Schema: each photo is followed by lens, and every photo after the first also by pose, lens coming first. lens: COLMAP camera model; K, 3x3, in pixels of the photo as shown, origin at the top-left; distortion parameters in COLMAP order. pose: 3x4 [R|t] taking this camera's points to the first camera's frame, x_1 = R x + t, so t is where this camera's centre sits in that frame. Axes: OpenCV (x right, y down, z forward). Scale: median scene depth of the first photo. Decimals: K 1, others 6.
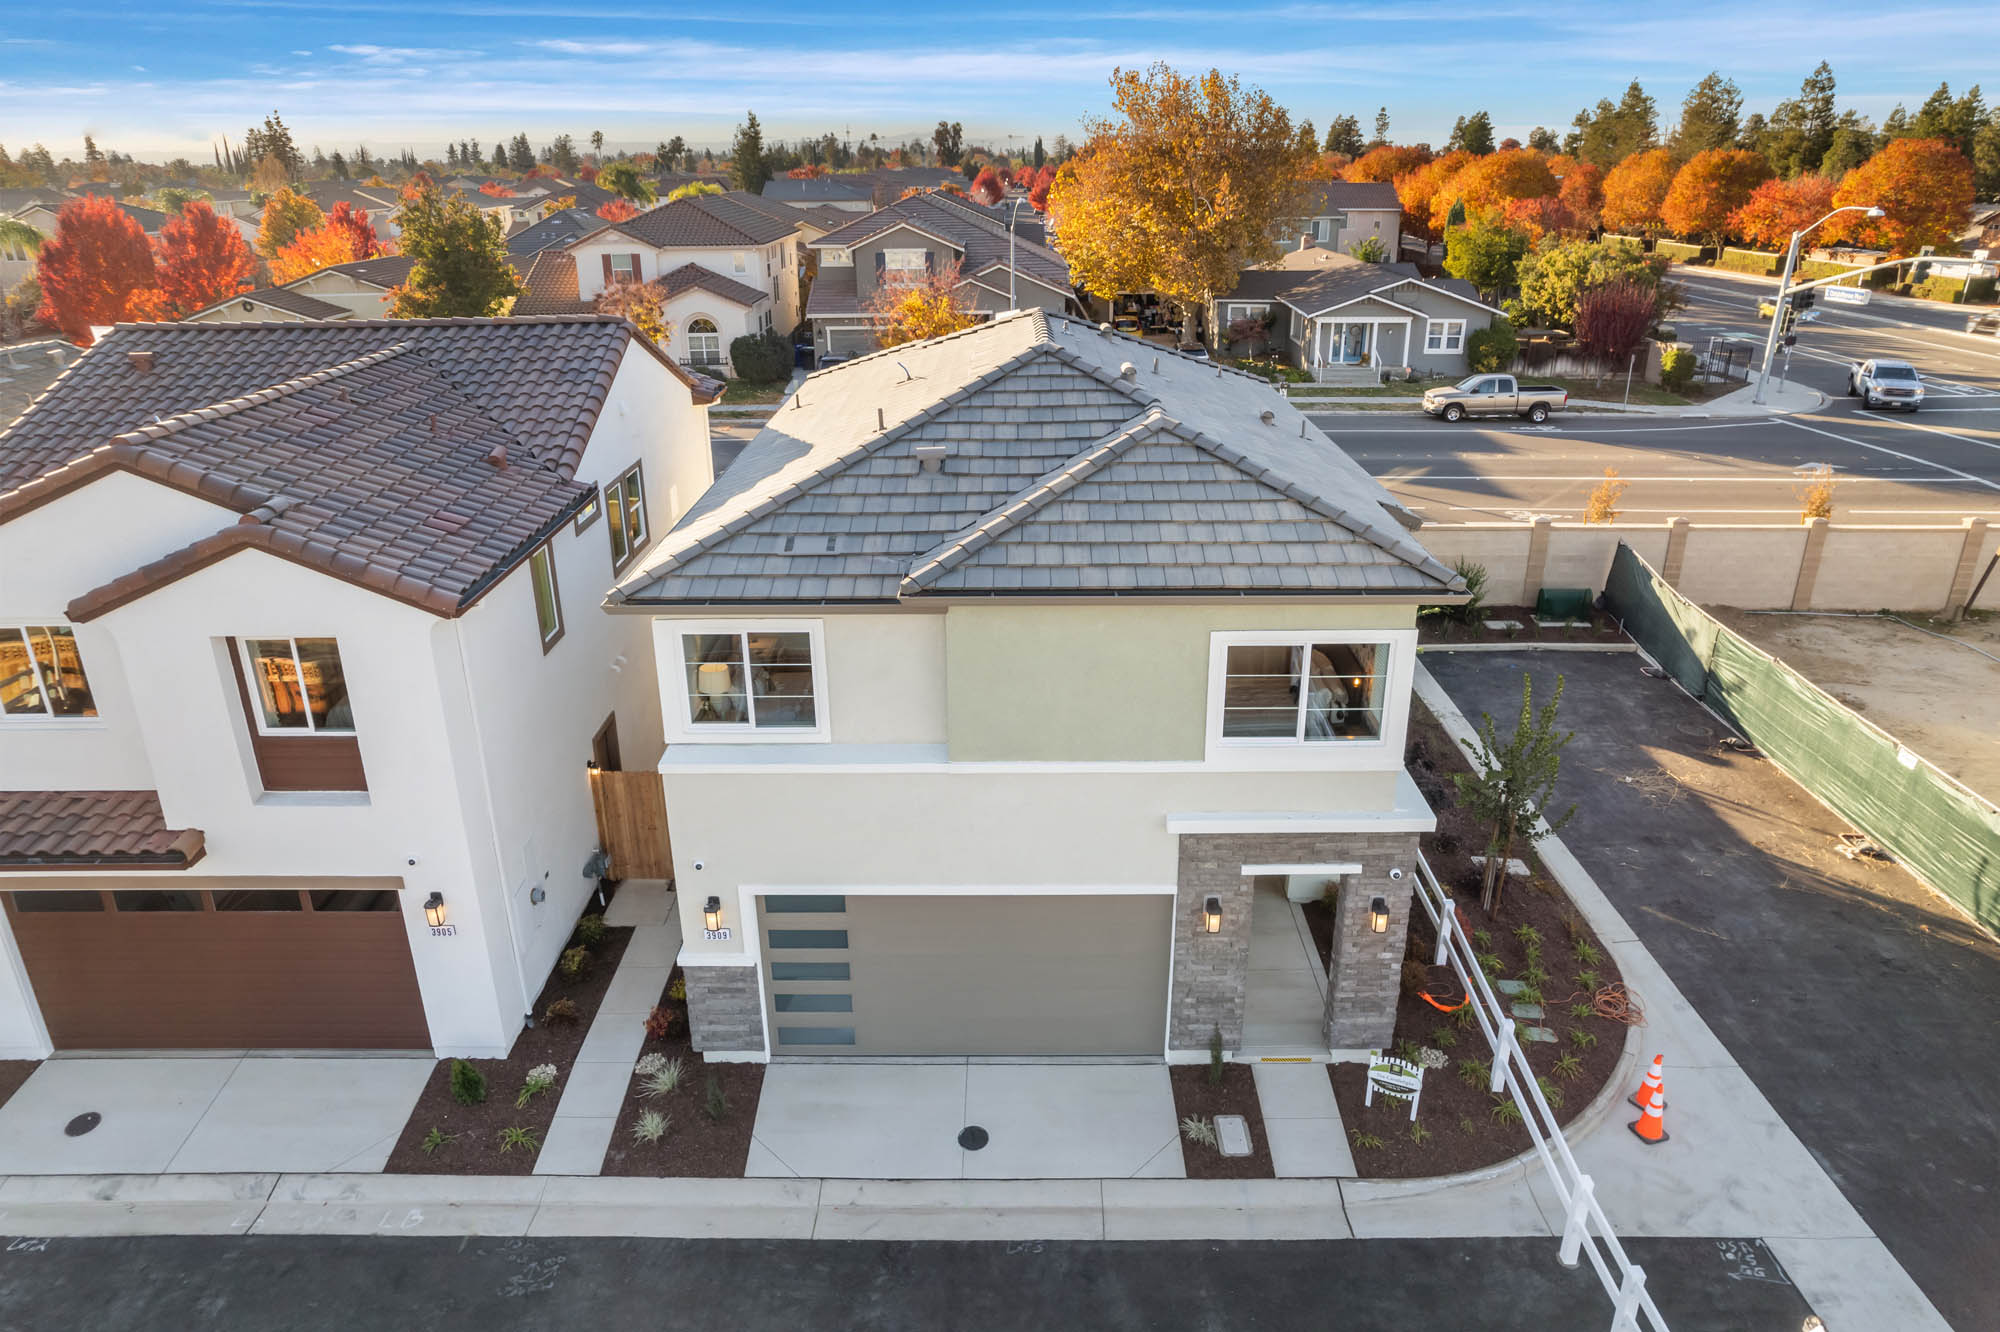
lens RADIAL K [[1281.9, 0, 1005.9], [0, 1281.9, 663.2], [0, 0, 1]] dist [-0.075528, 0.065592]
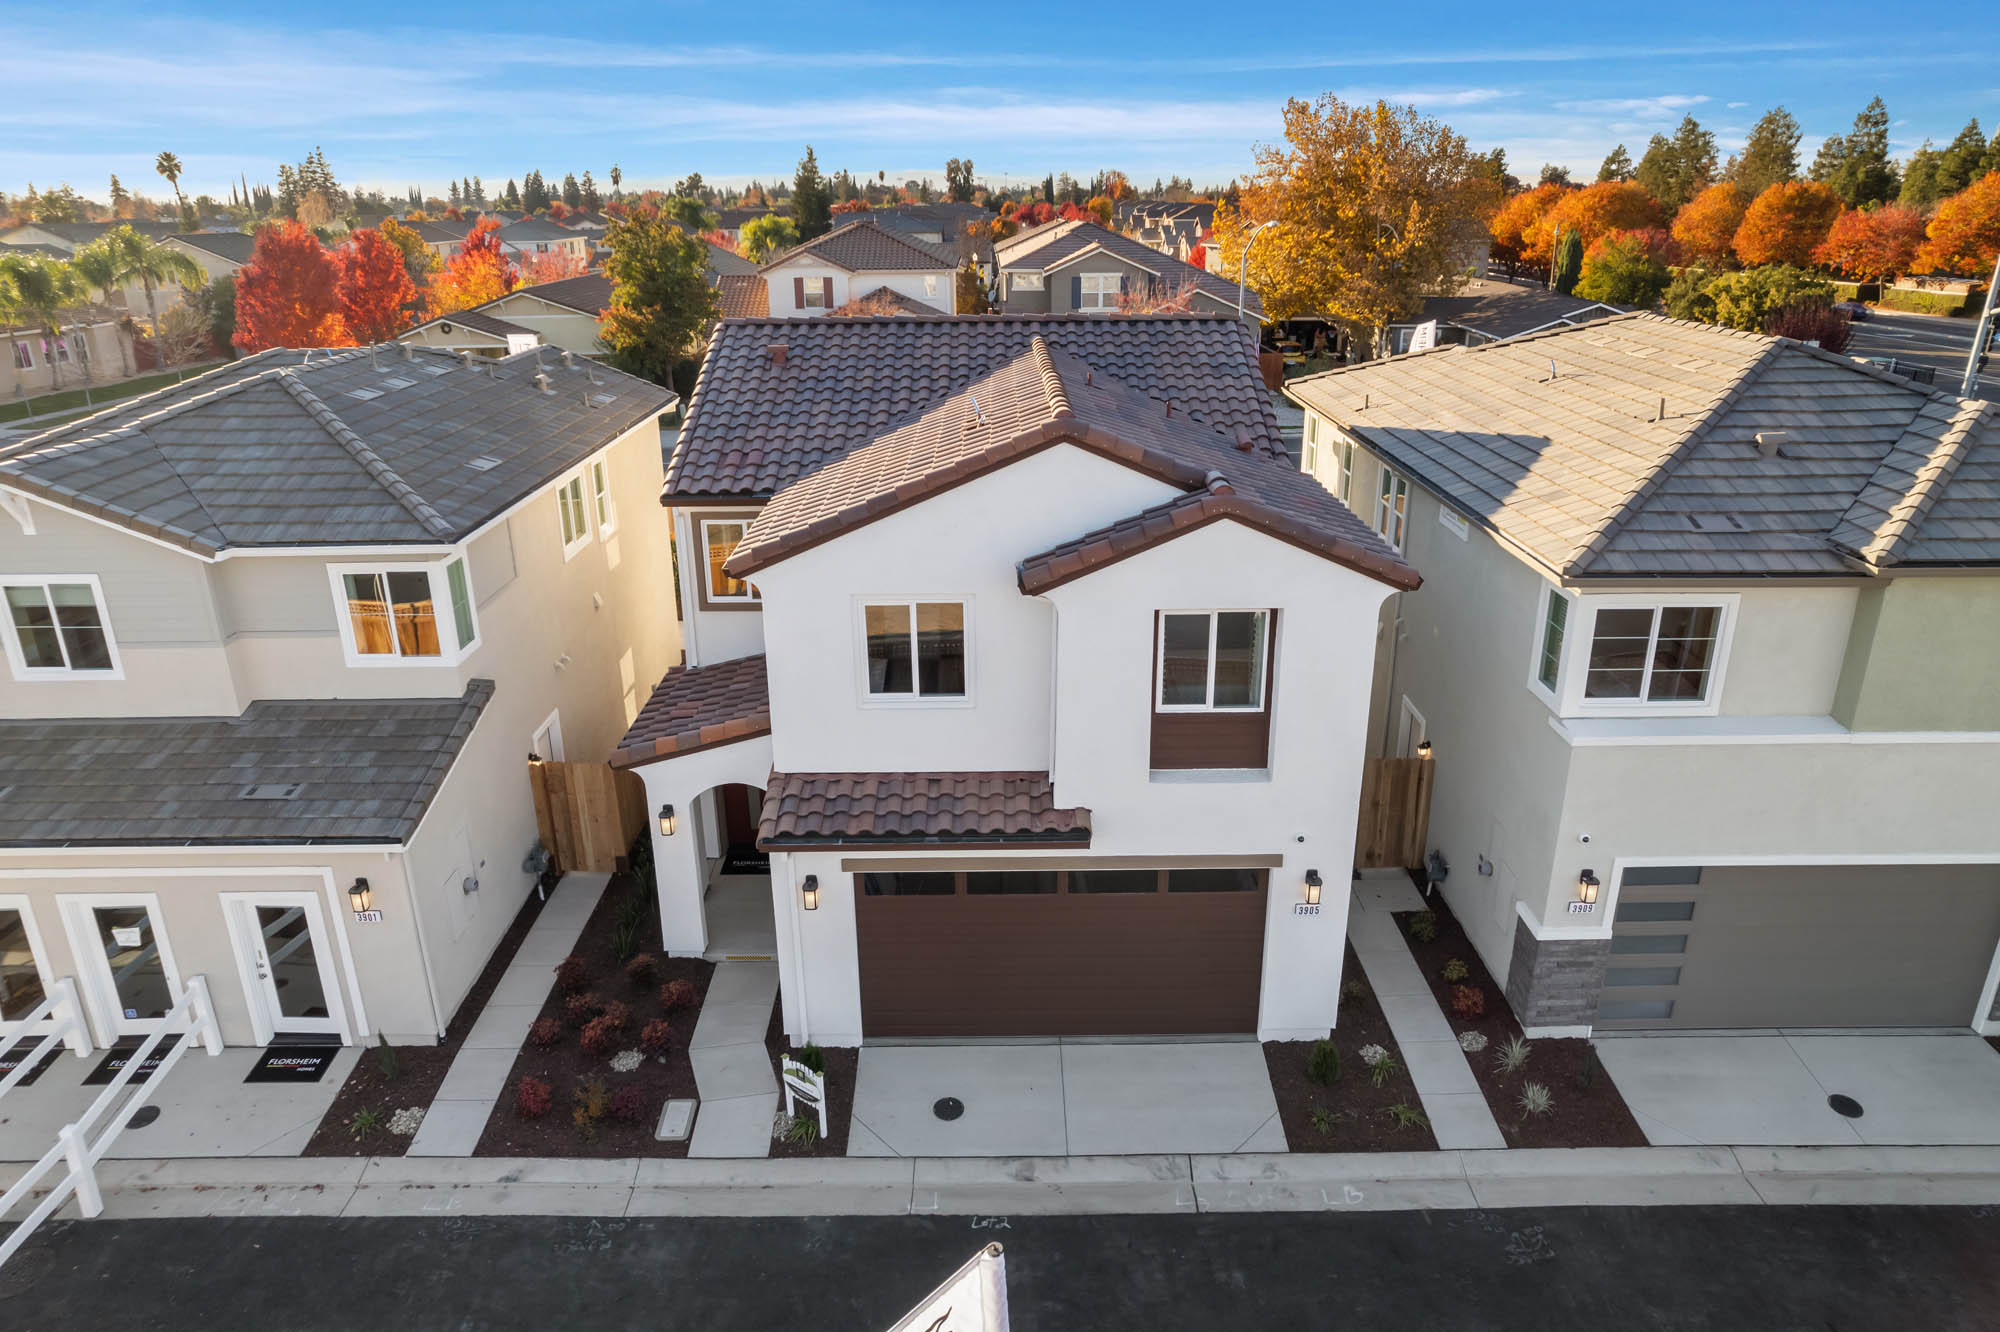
lens RADIAL K [[1281.9, 0, 1003.9], [0, 1281.9, 658.9], [0, 0, 1]] dist [-0.075528, 0.065592]
pose [[0.999968, -0.003245, 0.007255, -0.682496], [0.003456, 0.999565, -0.029279, 0.041936], [-0.007157, 0.029303, 0.999545, -0.009462]]
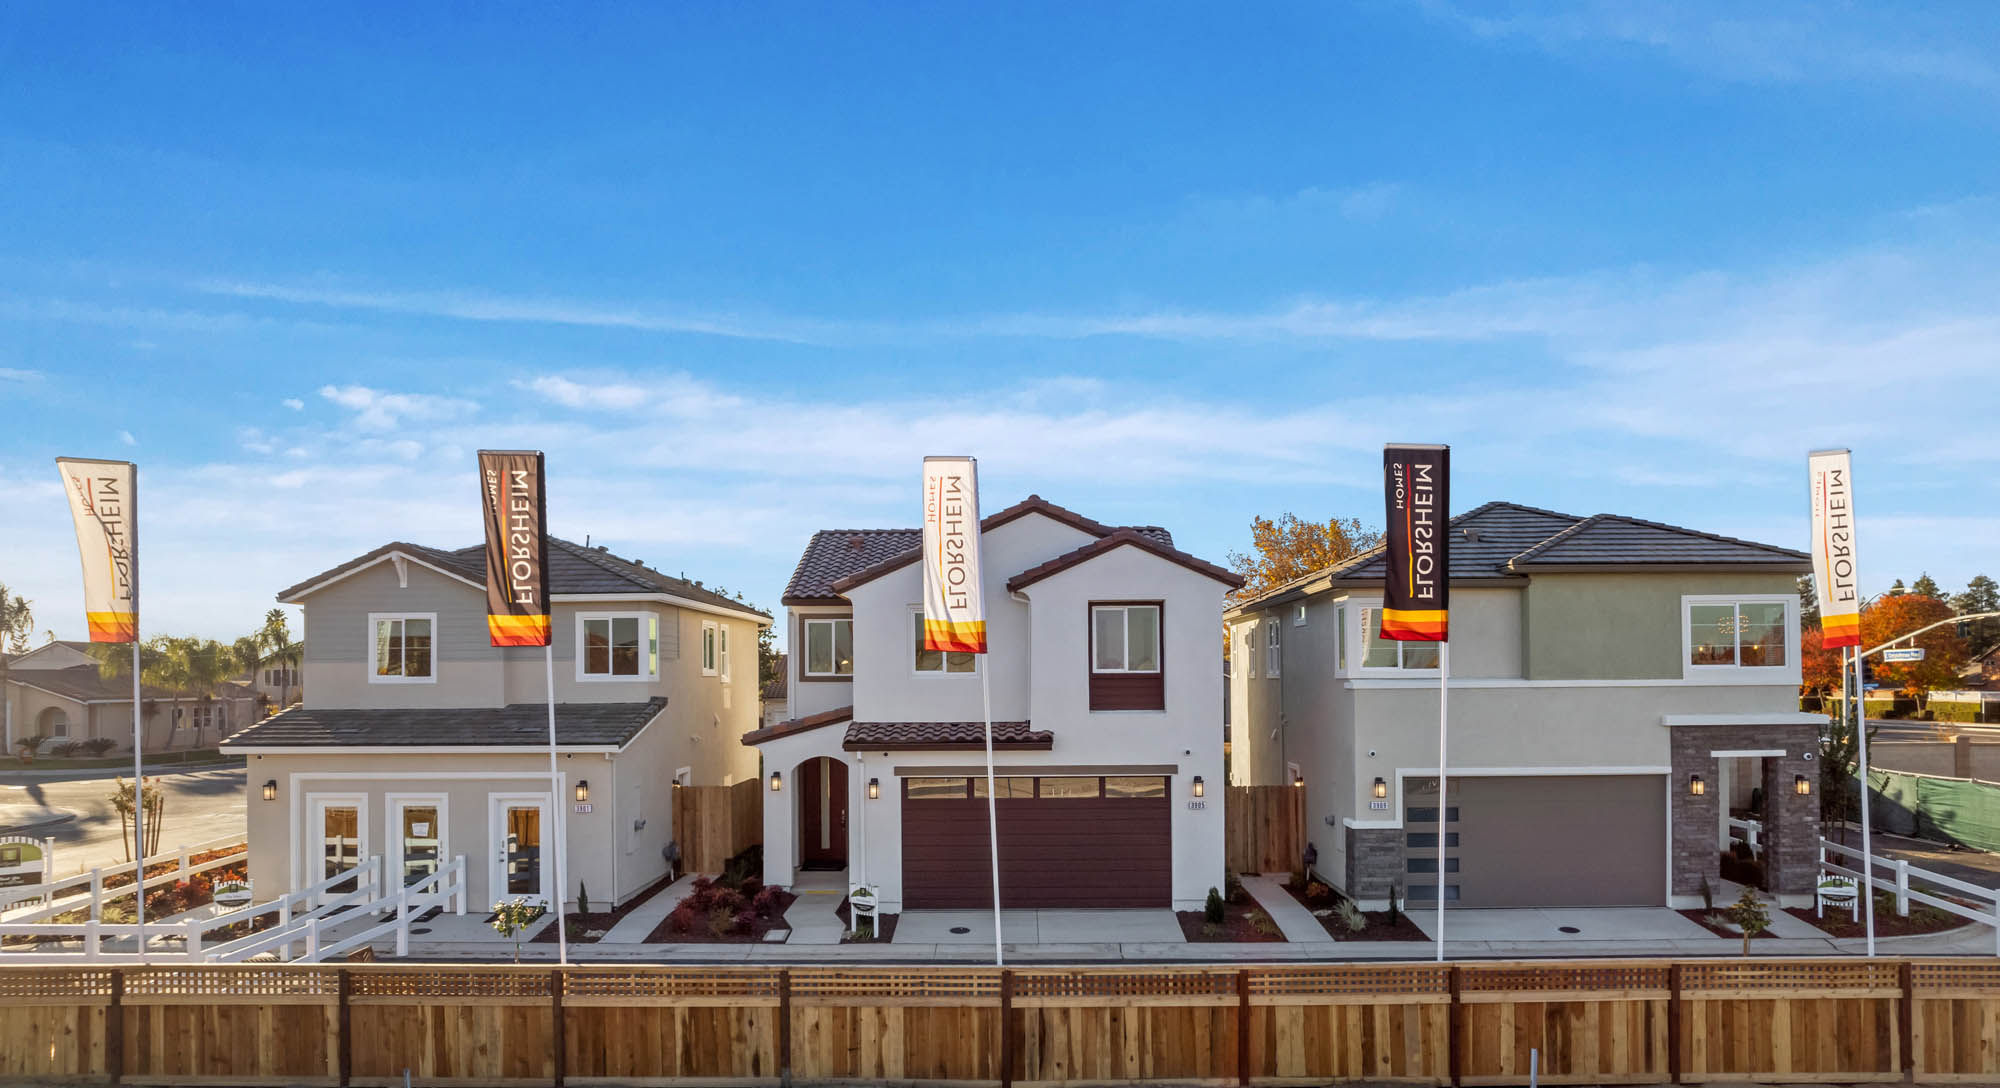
lens RADIAL K [[1296.1, 0, 1004.3], [0, 1296.1, 658.9], [0, 0, 1]] dist [-0.050746, 0.024229]
pose [[0.999948, -0.000396, -0.010154, -0.653059], [-0.003534, 0.923329, -0.383994, 0.640089], [0.009527, 0.384010, 0.923280, -0.505509]]
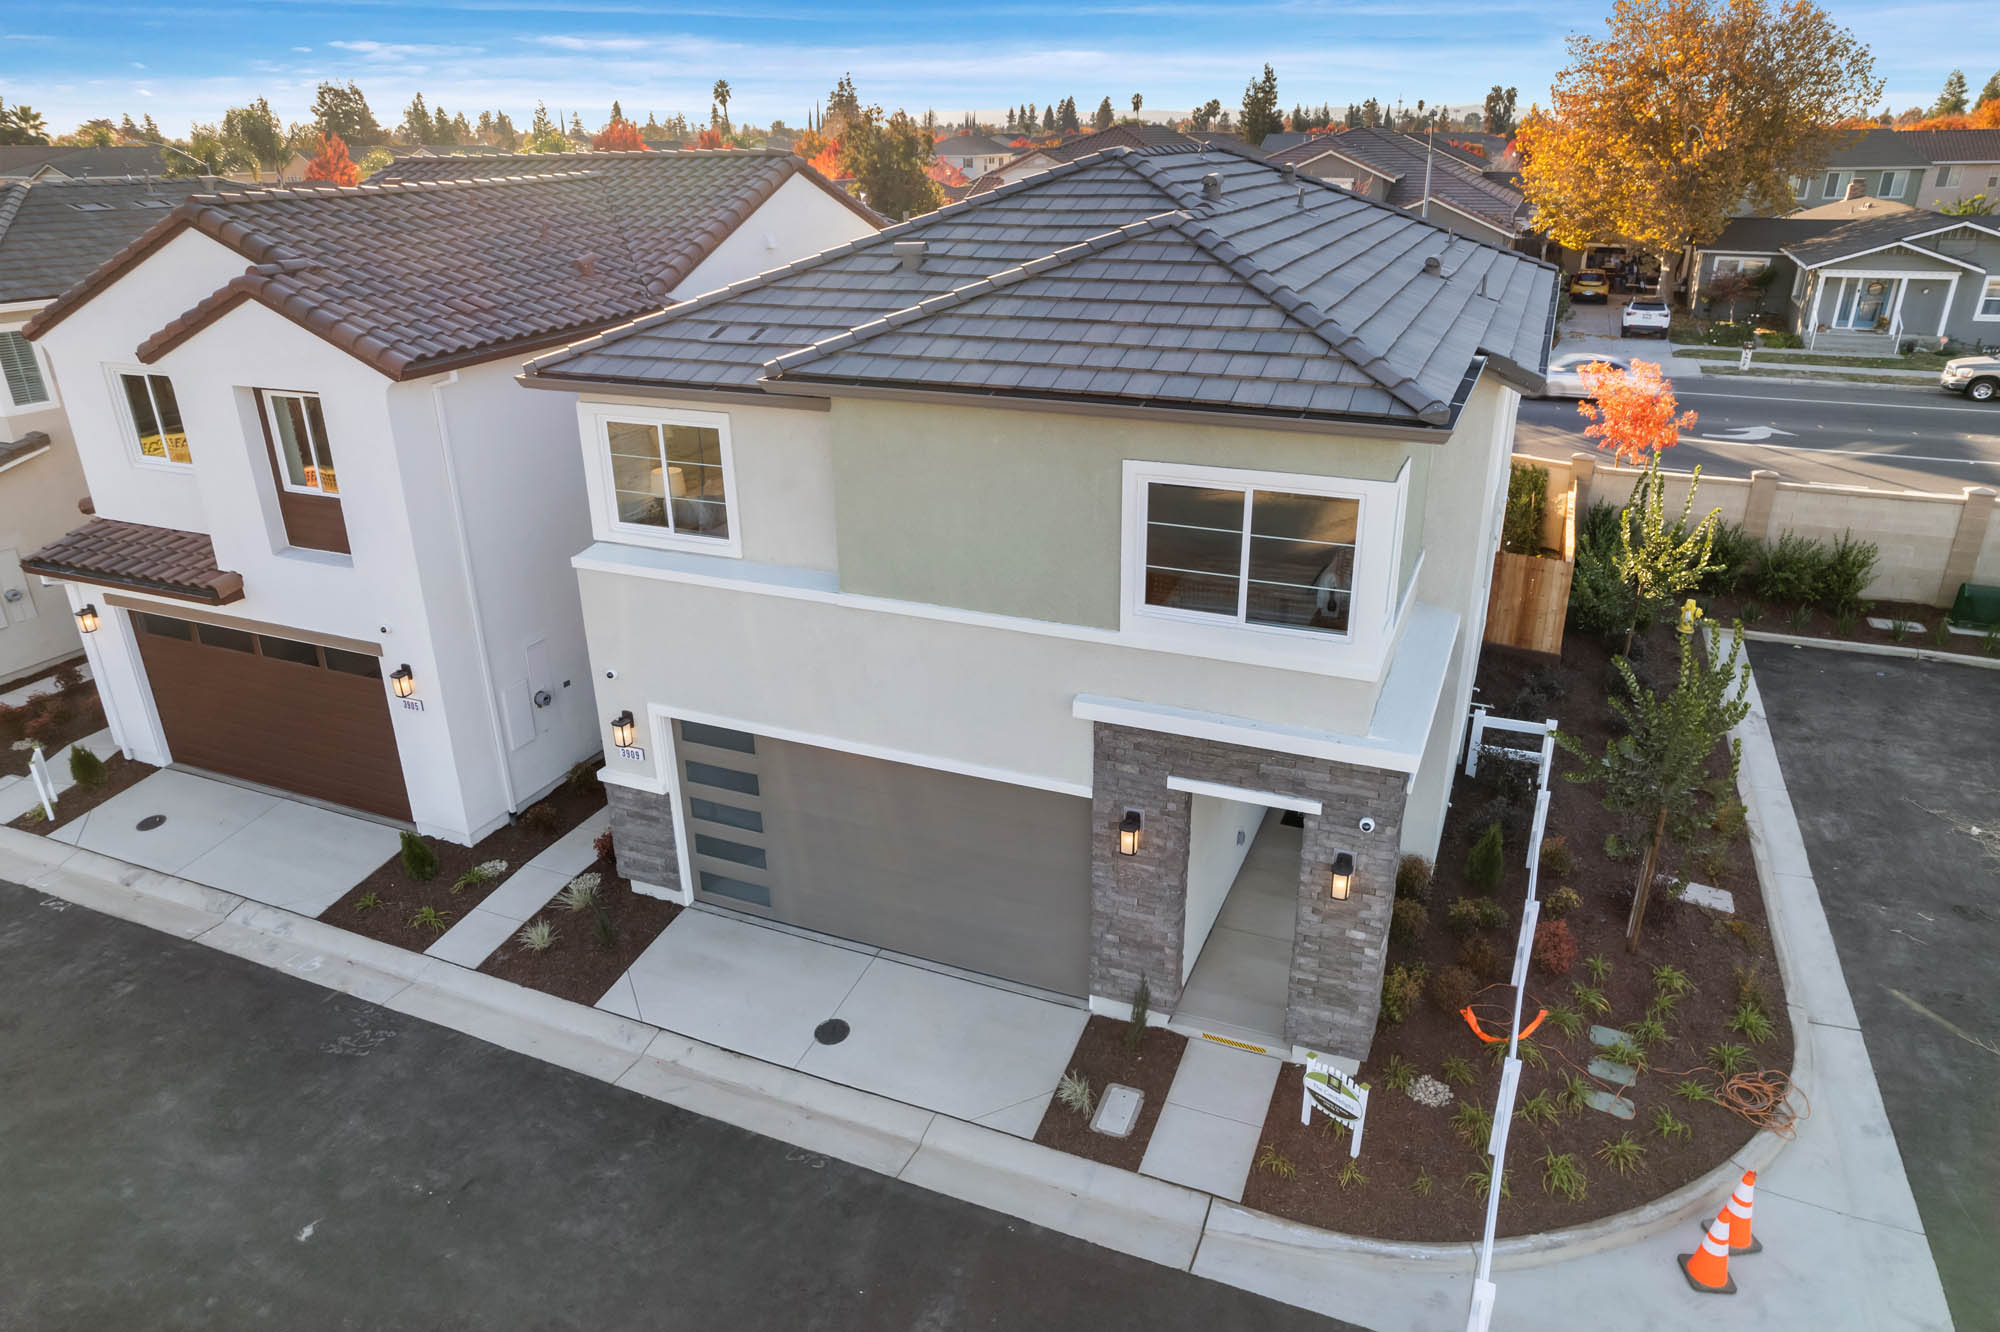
lens RADIAL K [[1281.9, 0, 1004.7], [0, 1281.9, 663.5], [0, 0, 1]] dist [-0.075528, 0.065592]
pose [[0.922251, 0.146772, -0.357647, 0.348104], [-0.139374, 0.989146, 0.046531, 0.064272], [0.360594, 0.006934, 0.932697, 0.218251]]
